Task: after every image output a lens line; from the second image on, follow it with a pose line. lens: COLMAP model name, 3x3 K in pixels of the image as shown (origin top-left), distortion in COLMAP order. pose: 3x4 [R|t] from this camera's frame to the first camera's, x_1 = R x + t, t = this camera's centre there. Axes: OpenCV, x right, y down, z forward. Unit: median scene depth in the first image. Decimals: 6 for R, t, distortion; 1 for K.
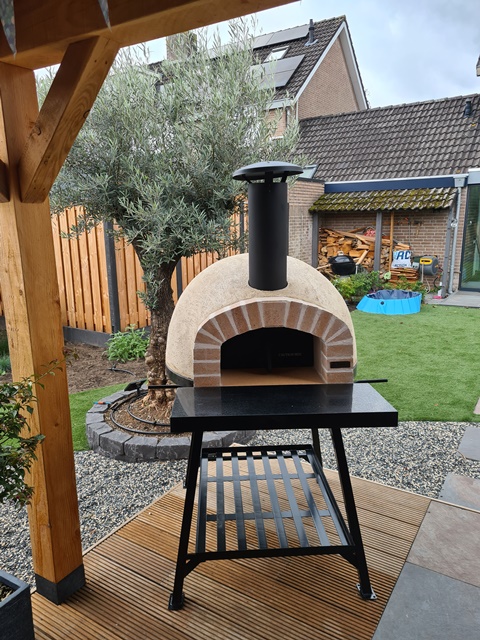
lens RADIAL K [[487.5, 0, 240.0], [0, 487.5, 320.0], [0, 0, 1]] dist [0.004057, -0.000334]
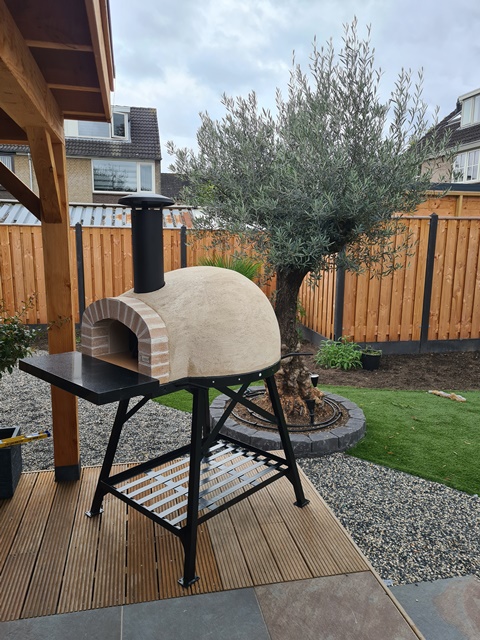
lens RADIAL K [[487.5, 0, 240.0], [0, 487.5, 320.0], [0, 0, 1]] dist [0.004057, -0.000334]
pose [[0.705286, 0.154044, -0.691984, 0.643659], [-0.176395, 0.983540, 0.039162, -0.050238], [0.686626, 0.094442, 0.720850, 0.152320]]
